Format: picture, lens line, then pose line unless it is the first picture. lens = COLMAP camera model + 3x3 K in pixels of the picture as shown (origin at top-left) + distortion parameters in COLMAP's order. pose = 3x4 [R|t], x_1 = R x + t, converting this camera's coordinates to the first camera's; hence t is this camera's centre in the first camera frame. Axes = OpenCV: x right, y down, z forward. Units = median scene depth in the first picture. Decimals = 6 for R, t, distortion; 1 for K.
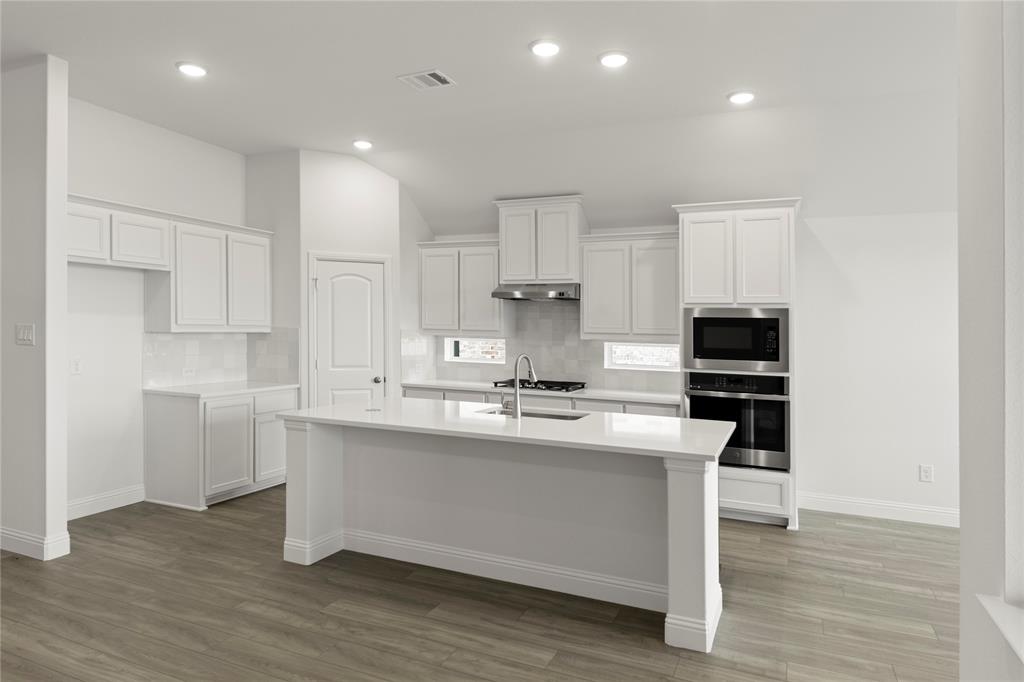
lens RADIAL K [[637.5, 0, 582.2], [0, 637.5, 326.2], [0, 0, 1]] dist [0.008157, -0.007865]
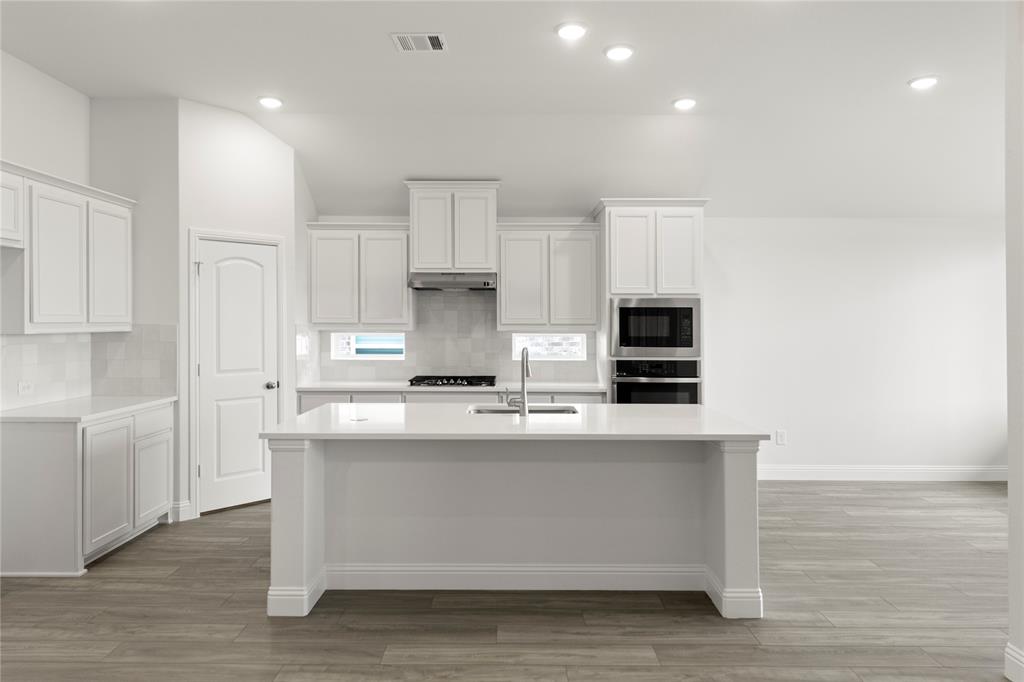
lens RADIAL K [[637.5, 0, 551.0], [0, 637.5, 313.8], [0, 0, 1]] dist [0.008157, -0.007865]
pose [[0.915054, -0.012317, 0.403144, -0.363488], [0.013565, 0.999908, -0.000242, -0.004693], [-0.403104, 0.005691, 0.915136, 0.098803]]
